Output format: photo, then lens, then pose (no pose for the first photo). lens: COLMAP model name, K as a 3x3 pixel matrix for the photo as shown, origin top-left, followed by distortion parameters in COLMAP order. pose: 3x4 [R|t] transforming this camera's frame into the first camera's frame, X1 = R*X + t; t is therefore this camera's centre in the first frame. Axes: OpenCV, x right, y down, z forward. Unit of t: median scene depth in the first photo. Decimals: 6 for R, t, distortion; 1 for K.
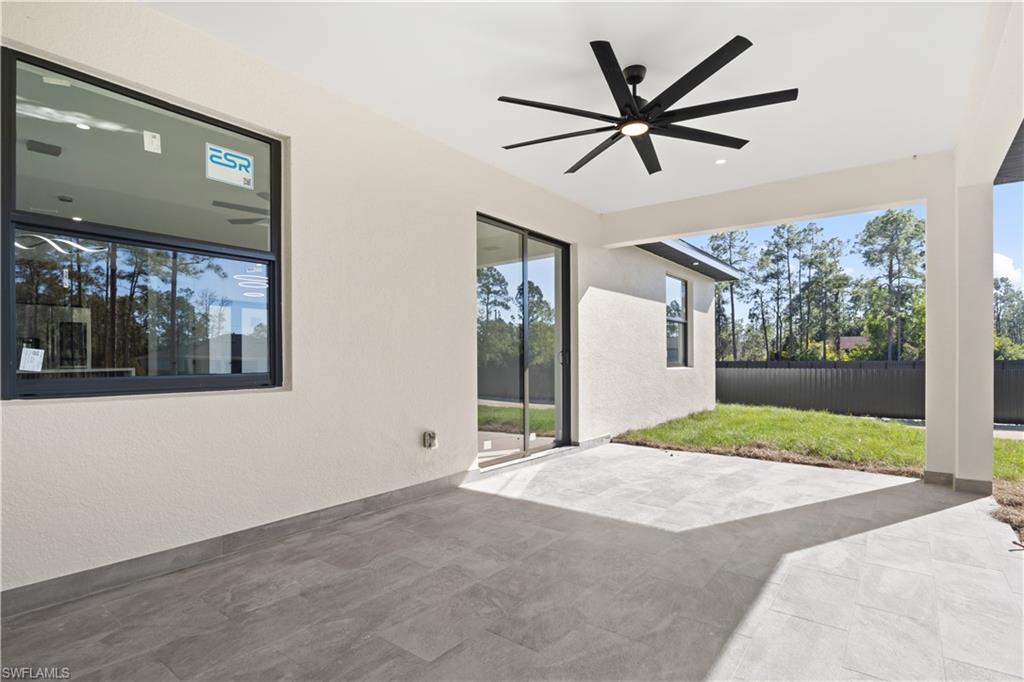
lens RADIAL K [[518.5, 0, 511.8], [0, 518.5, 348.9], [0, 0, 1]] dist [-0.011618, -0.000065]
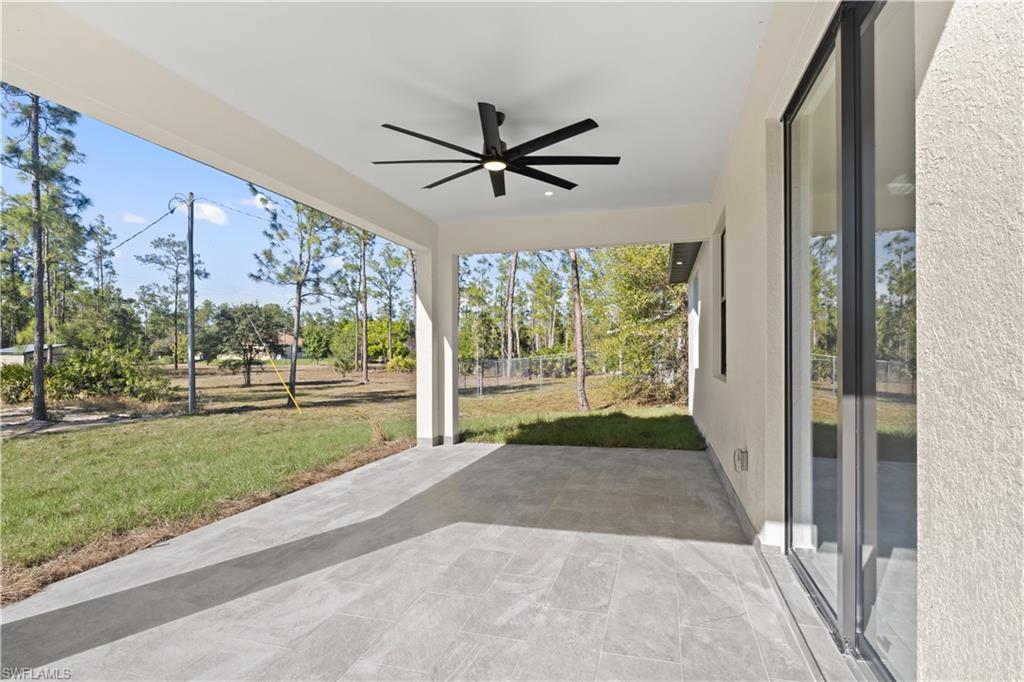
lens RADIAL K [[518.5, 0, 512.3], [0, 518.5, 348.4], [0, 0, 1]] dist [-0.011618, -0.000065]
pose [[-0.931894, 0.004973, -0.362696, 0.566138], [0.014256, 0.999636, -0.022923, 0.009558], [0.362450, -0.026533, -0.931625, 1.906527]]
